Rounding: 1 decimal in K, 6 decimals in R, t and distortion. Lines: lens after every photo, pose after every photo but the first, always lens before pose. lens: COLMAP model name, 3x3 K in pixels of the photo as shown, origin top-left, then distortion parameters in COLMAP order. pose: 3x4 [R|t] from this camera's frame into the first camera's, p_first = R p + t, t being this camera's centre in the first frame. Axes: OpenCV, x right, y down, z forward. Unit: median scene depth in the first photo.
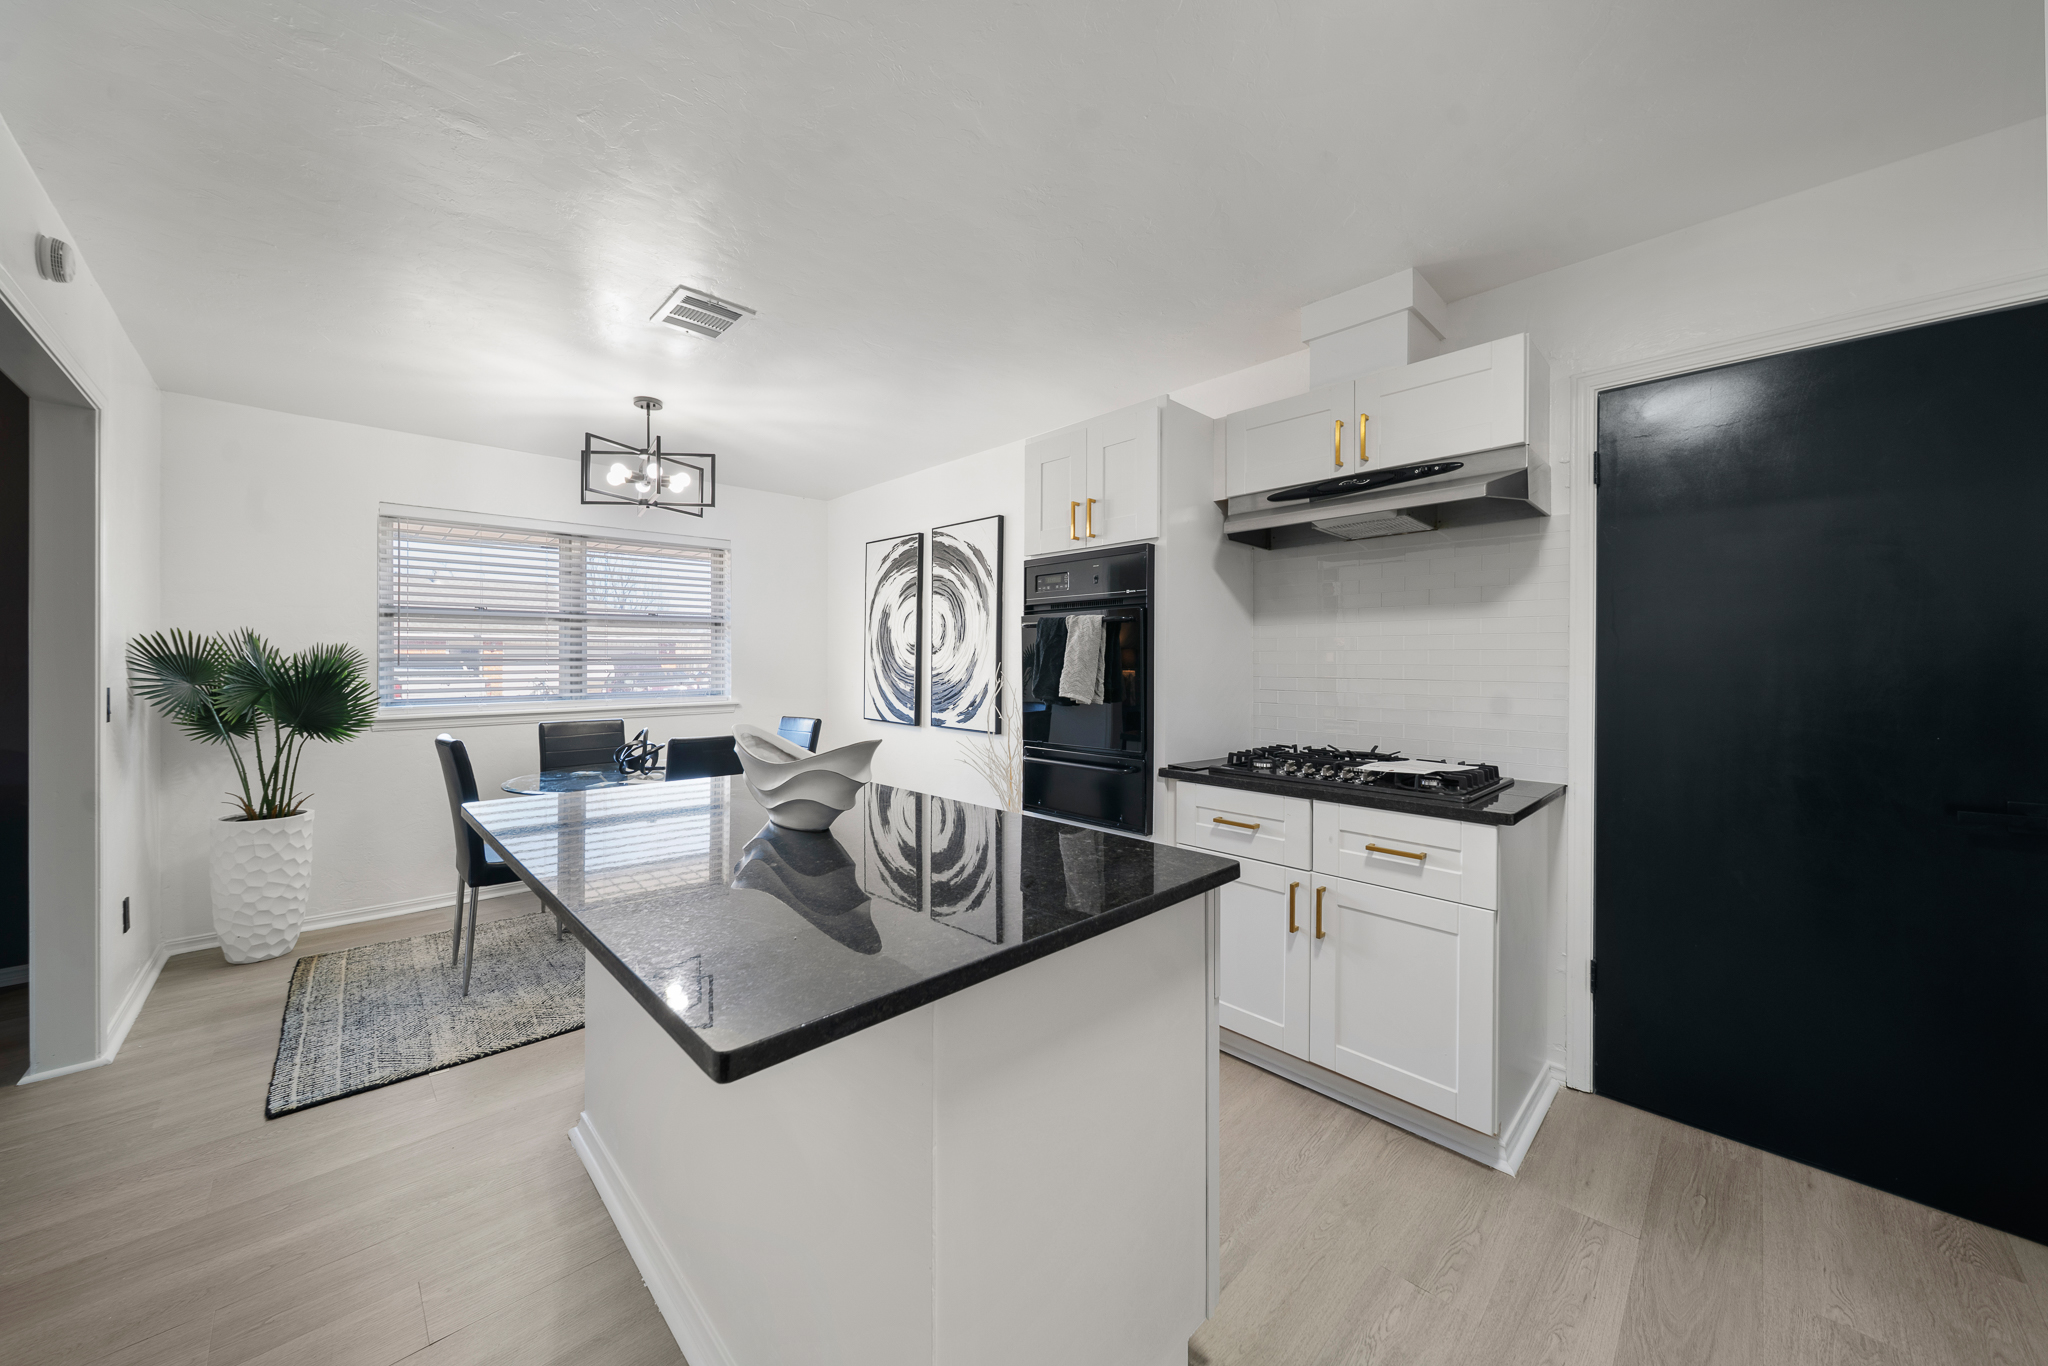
lens RADIAL K [[737.6, 0, 1022.9], [0, 737.6, 650.2], [0, 0, 1]] dist [-0.000770, -0.000278]
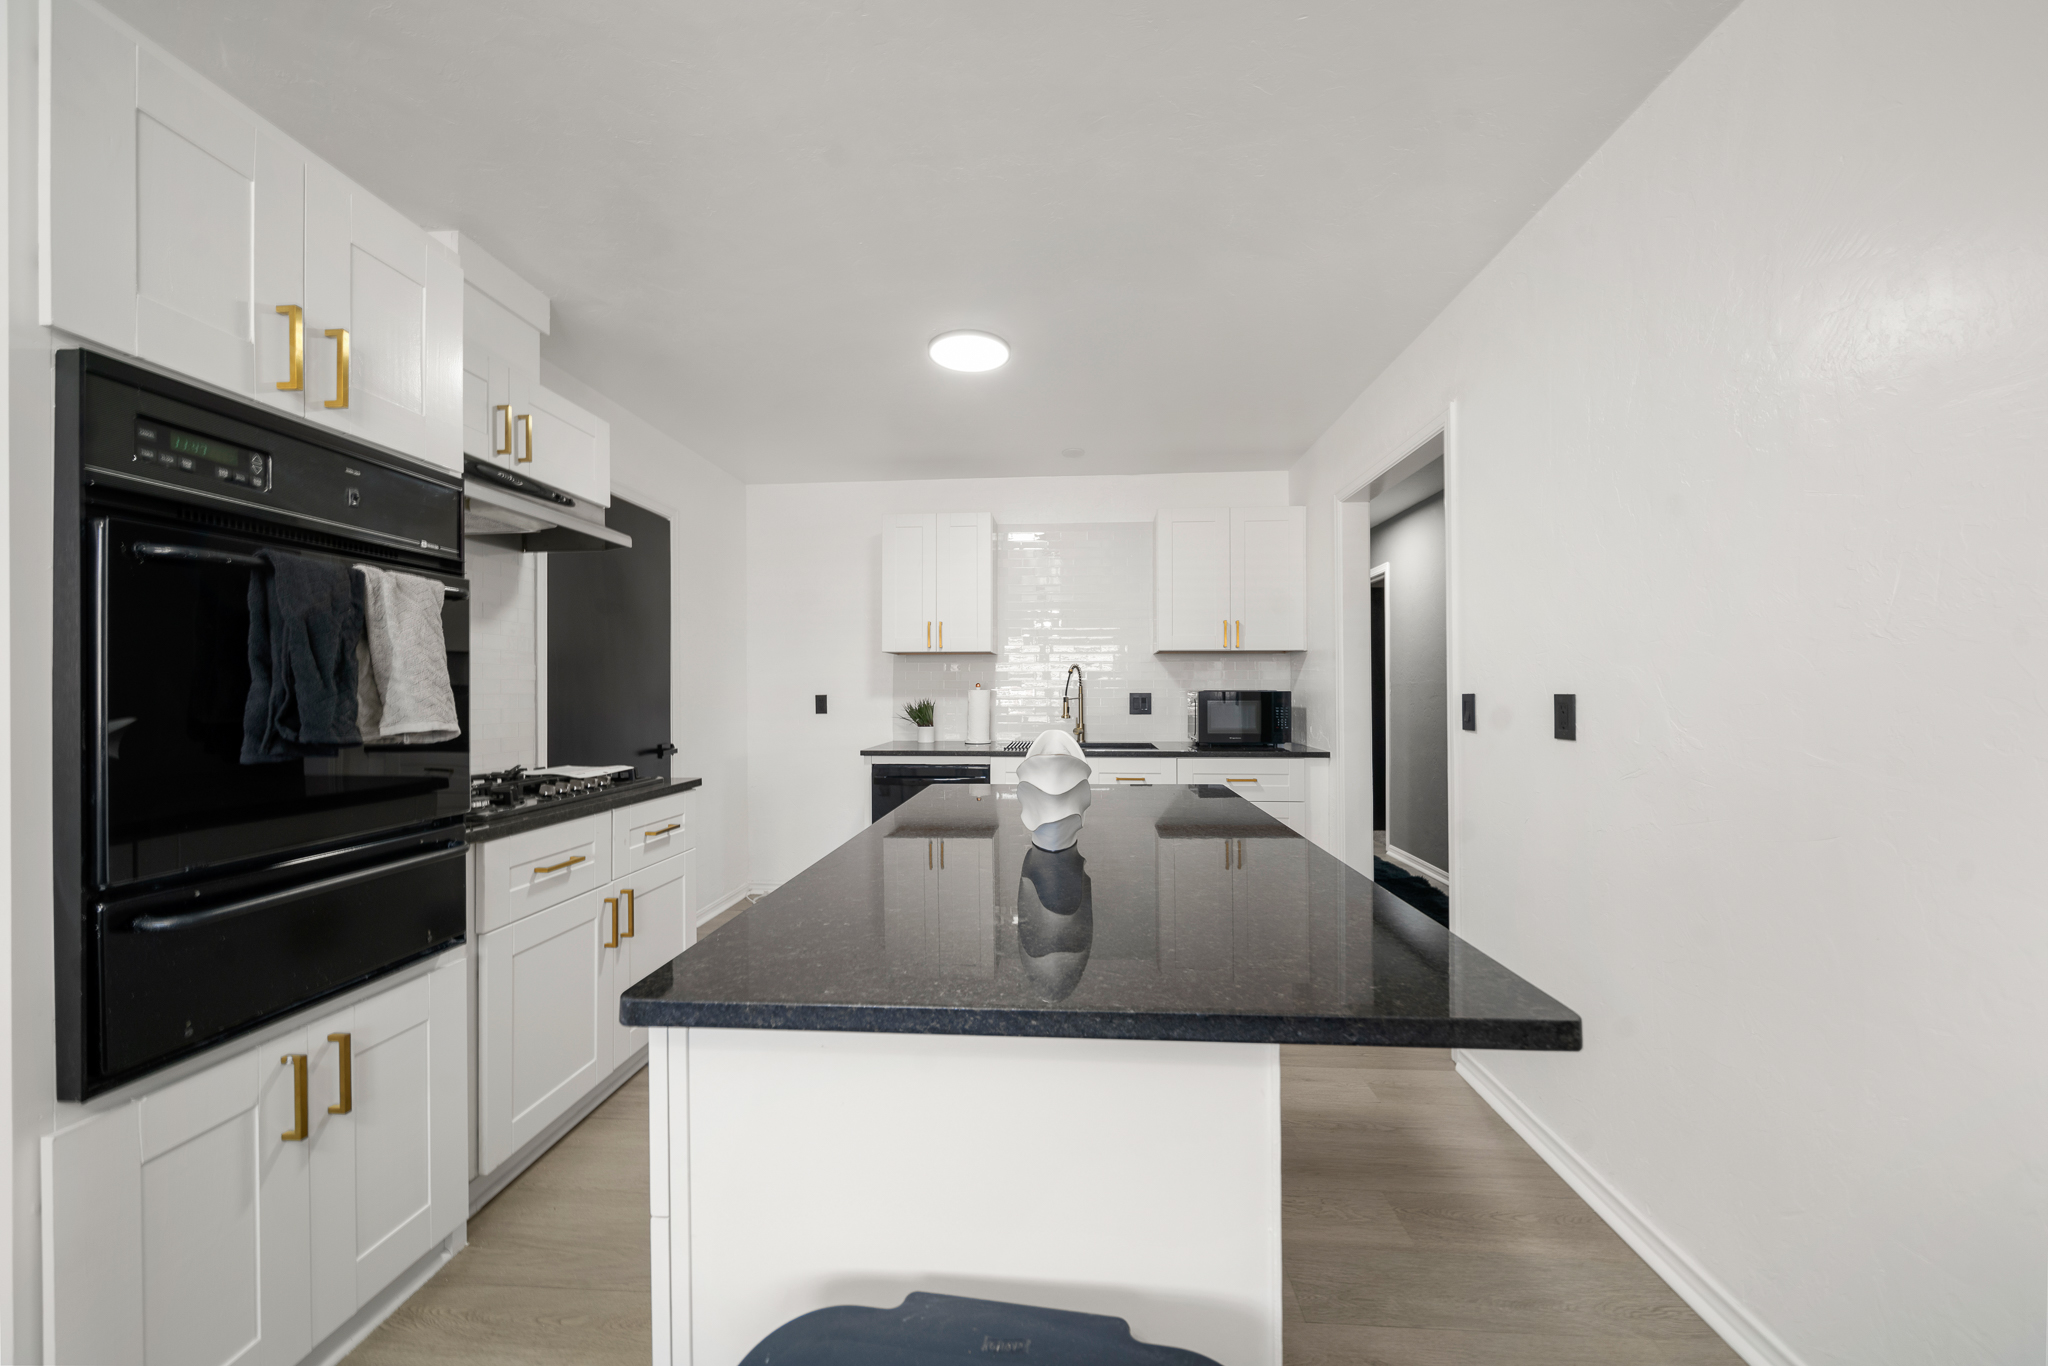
lens RADIAL K [[717.4, 0, 1024.0], [0, 717.4, 683.0], [0, 0, 1]] dist [-0.001632, -0.000263]
pose [[-0.668825, 0.011938, 0.743324, -0.667606], [-0.003937, 0.999800, -0.019599, 0.043947], [-0.743410, -0.016035, -0.668644, 1.159969]]
